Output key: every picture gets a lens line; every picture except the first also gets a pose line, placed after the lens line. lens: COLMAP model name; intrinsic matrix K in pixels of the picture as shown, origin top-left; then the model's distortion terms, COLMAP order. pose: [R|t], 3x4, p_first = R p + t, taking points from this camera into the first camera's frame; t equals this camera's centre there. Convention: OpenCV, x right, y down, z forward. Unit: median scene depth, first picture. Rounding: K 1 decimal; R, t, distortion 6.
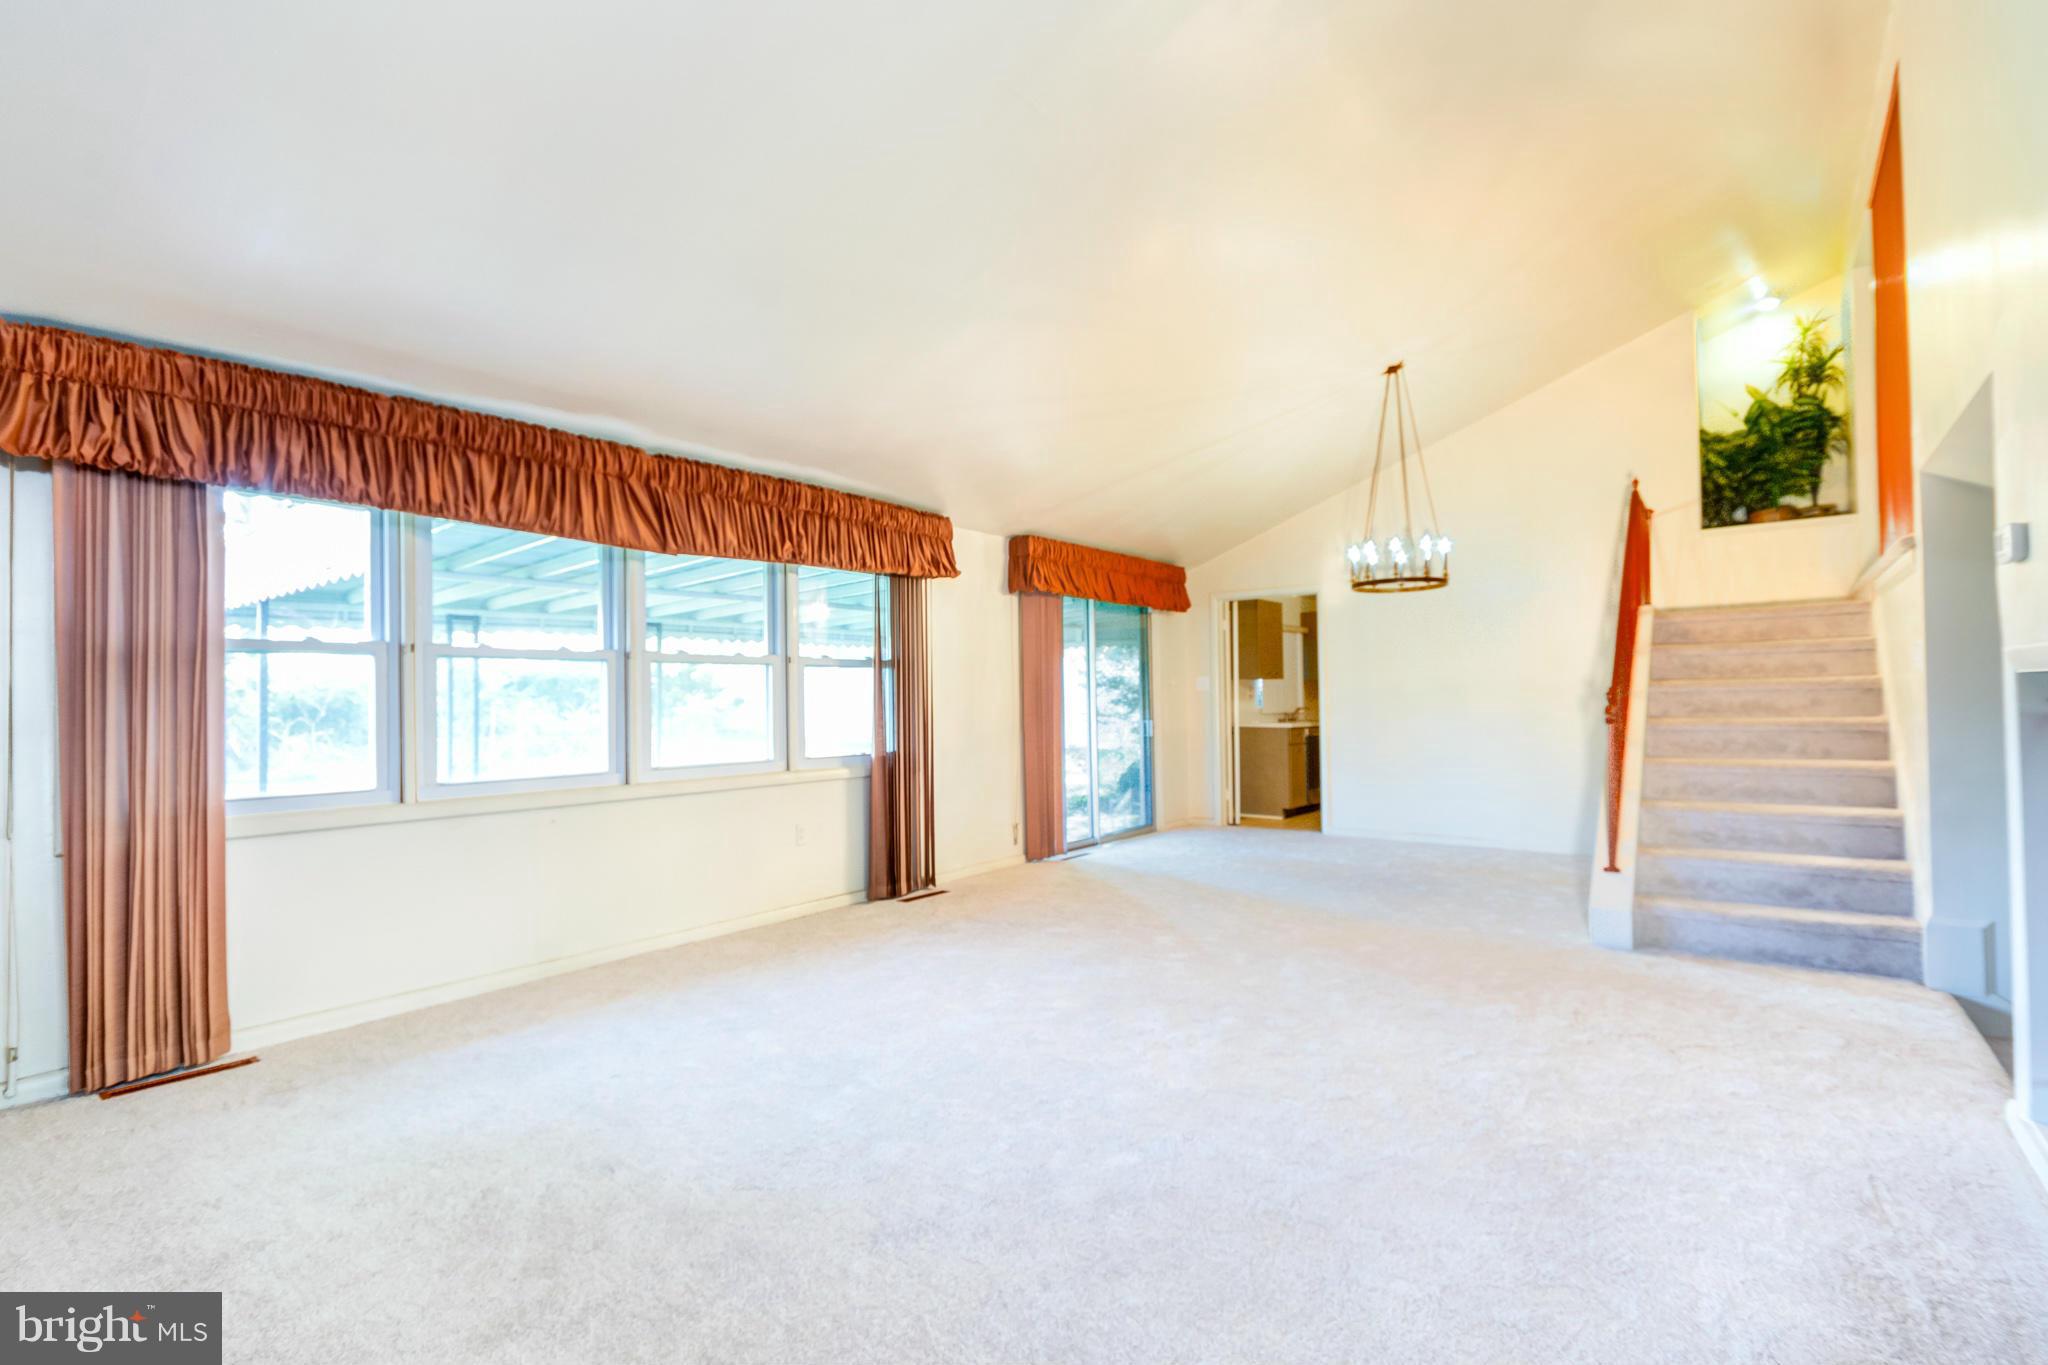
lens RADIAL K [[884.2, 0, 1018.8], [0, 884.2, 688.1], [0, 0, 1]] dist [0.004102, -0.000179]
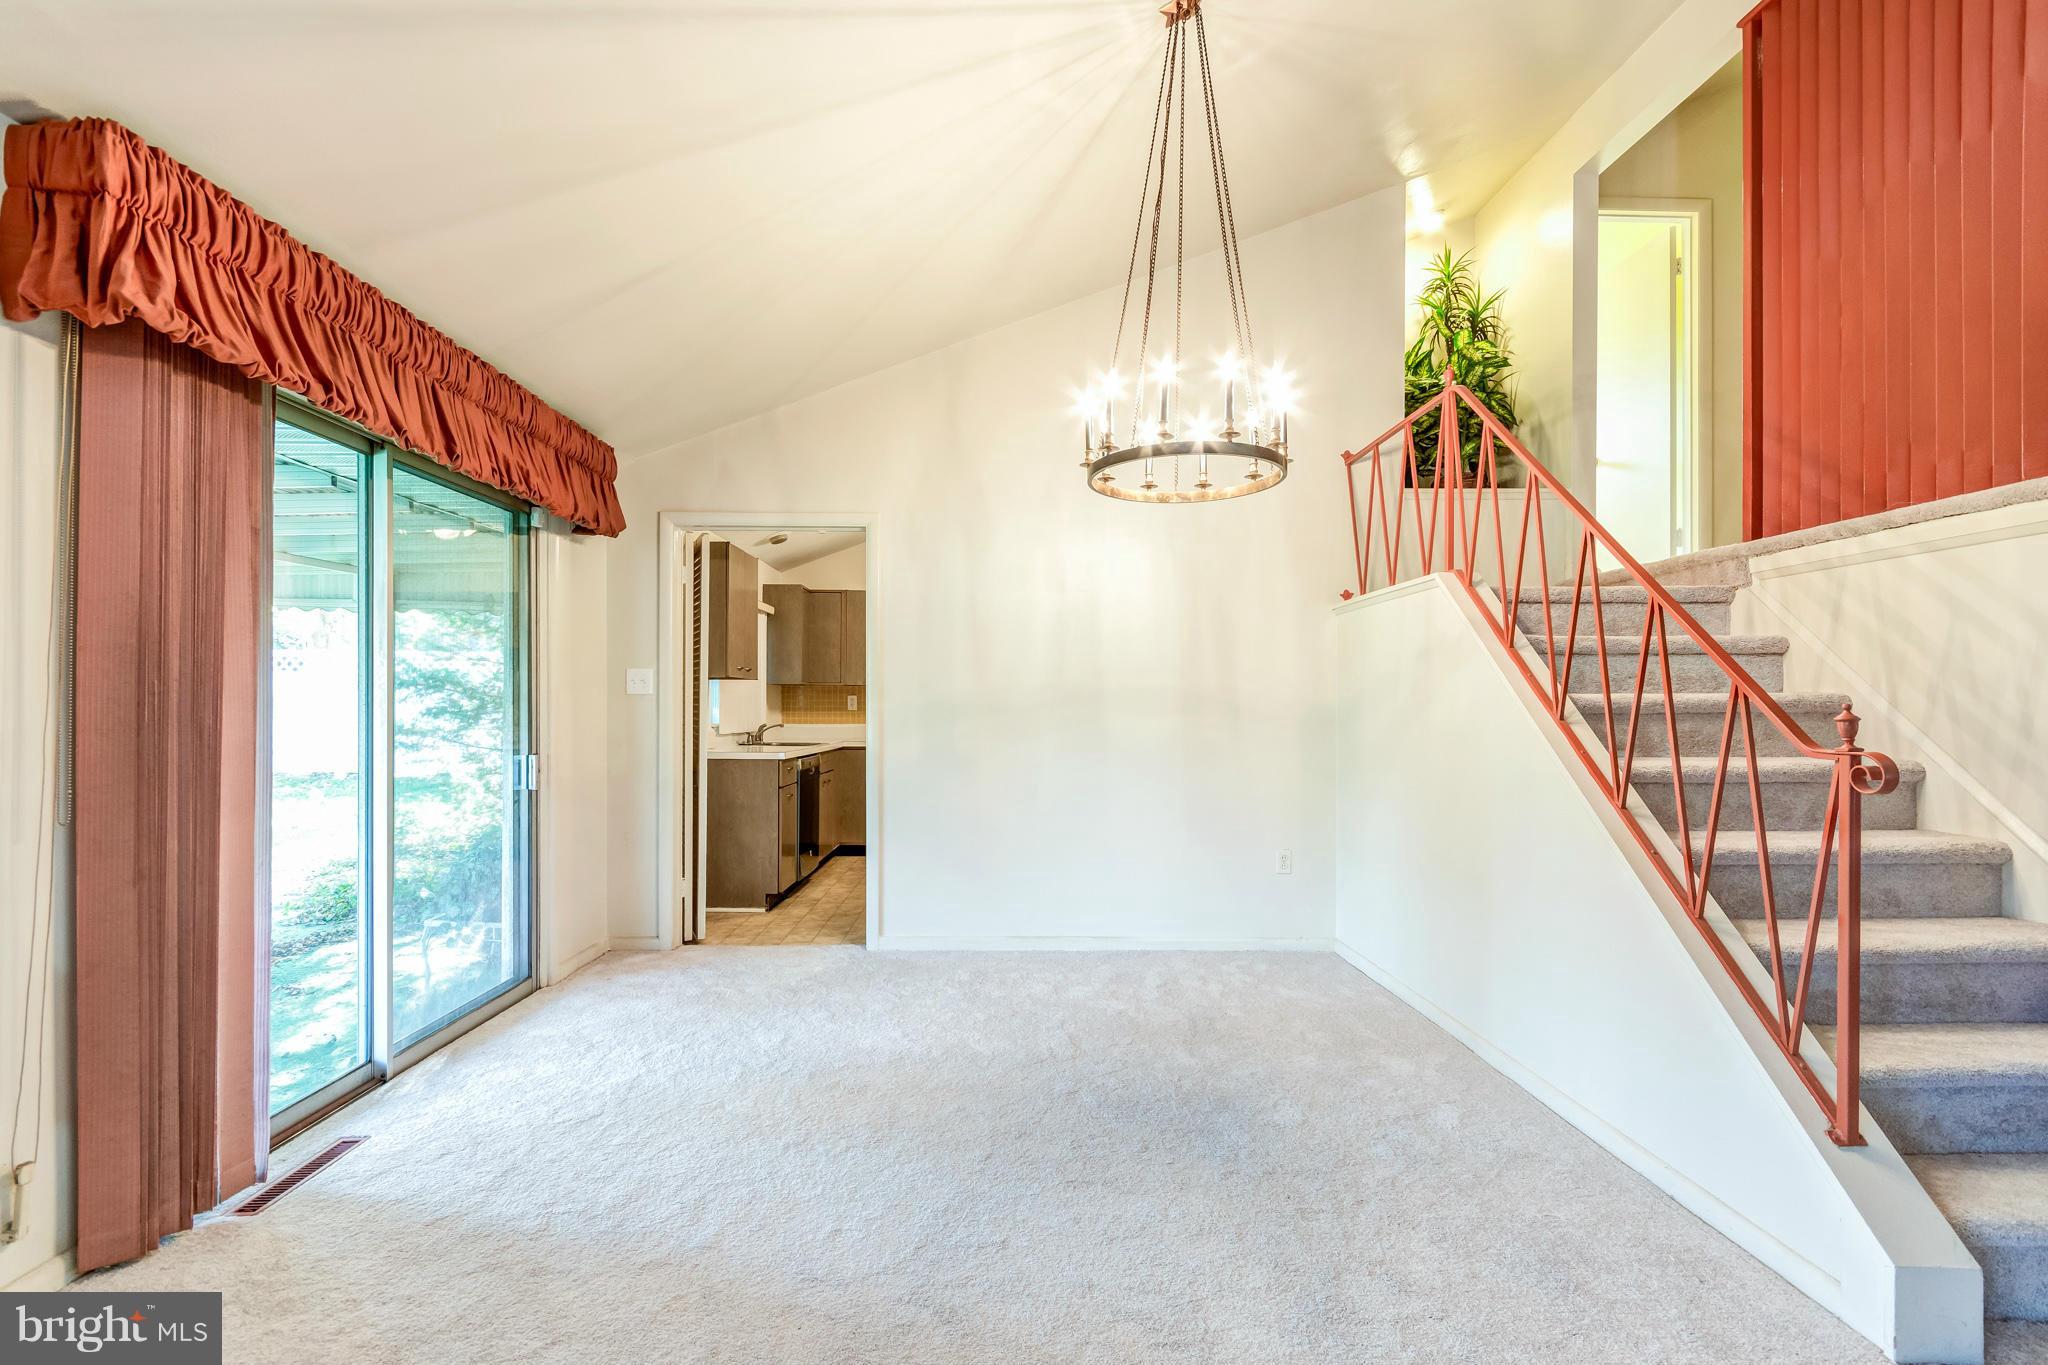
lens RADIAL K [[884.2, 0, 1018.8], [0, 884.2, 688.1], [0, 0, 1]] dist [0.004102, -0.000179]
pose [[0.767309, 0.022386, 0.640886, 0.046935], [-0.015407, 0.999746, -0.016476, 0.004668], [-0.641092, 0.002768, 0.767459, 0.494041]]
